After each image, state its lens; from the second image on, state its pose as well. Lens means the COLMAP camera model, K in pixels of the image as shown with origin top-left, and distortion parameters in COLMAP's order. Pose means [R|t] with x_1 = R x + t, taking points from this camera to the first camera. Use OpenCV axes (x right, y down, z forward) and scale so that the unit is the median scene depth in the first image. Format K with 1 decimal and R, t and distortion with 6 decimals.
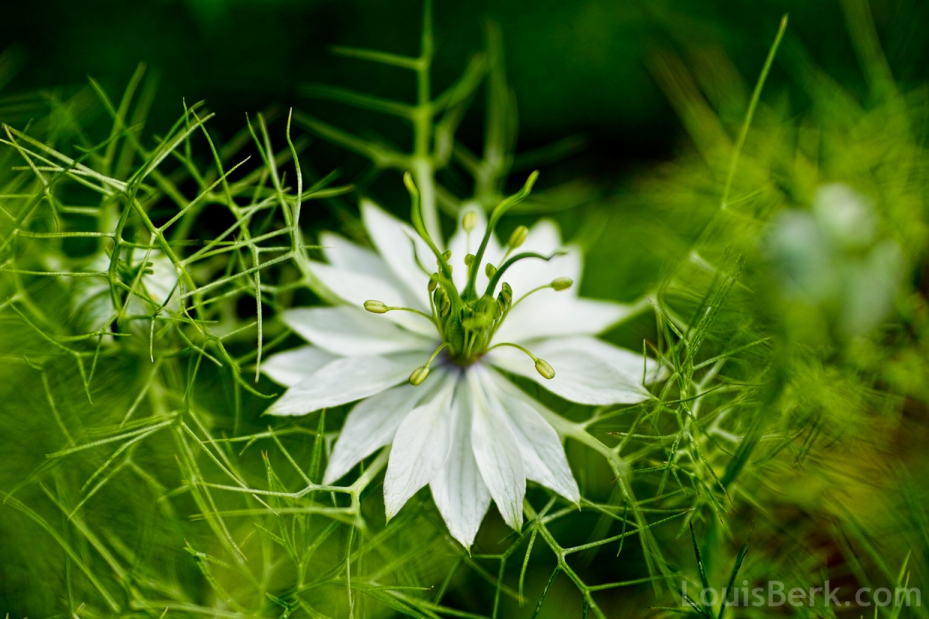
lens RADIAL K [[1947.5, 0, 464.1], [0, 1947.5, 308.9], [0, 0, 1]] dist [-0.032221, 0.000000]
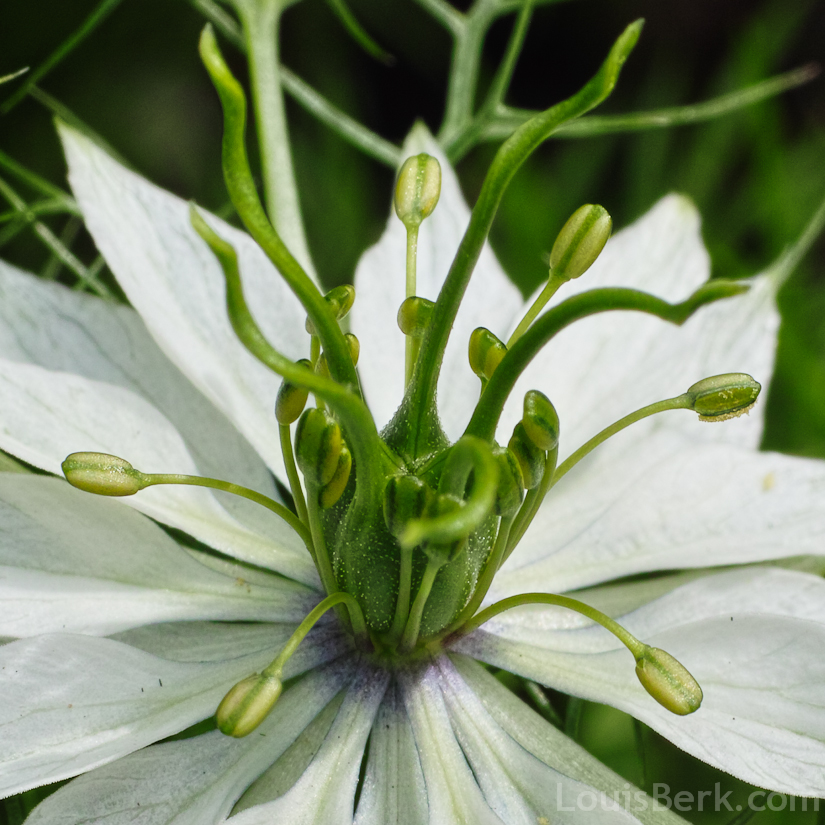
lens RADIAL K [[2705.3, 0, 412.7], [0, 2705.3, 413.1], [0, 0, 1]] dist [-0.087159, 0.000000]
pose [[0.999958, -0.001973, 0.008983, -0.001456], [0.002433, 0.998671, -0.051478, 0.011109], [-0.008869, 0.051498, 0.998634, 0.584860]]
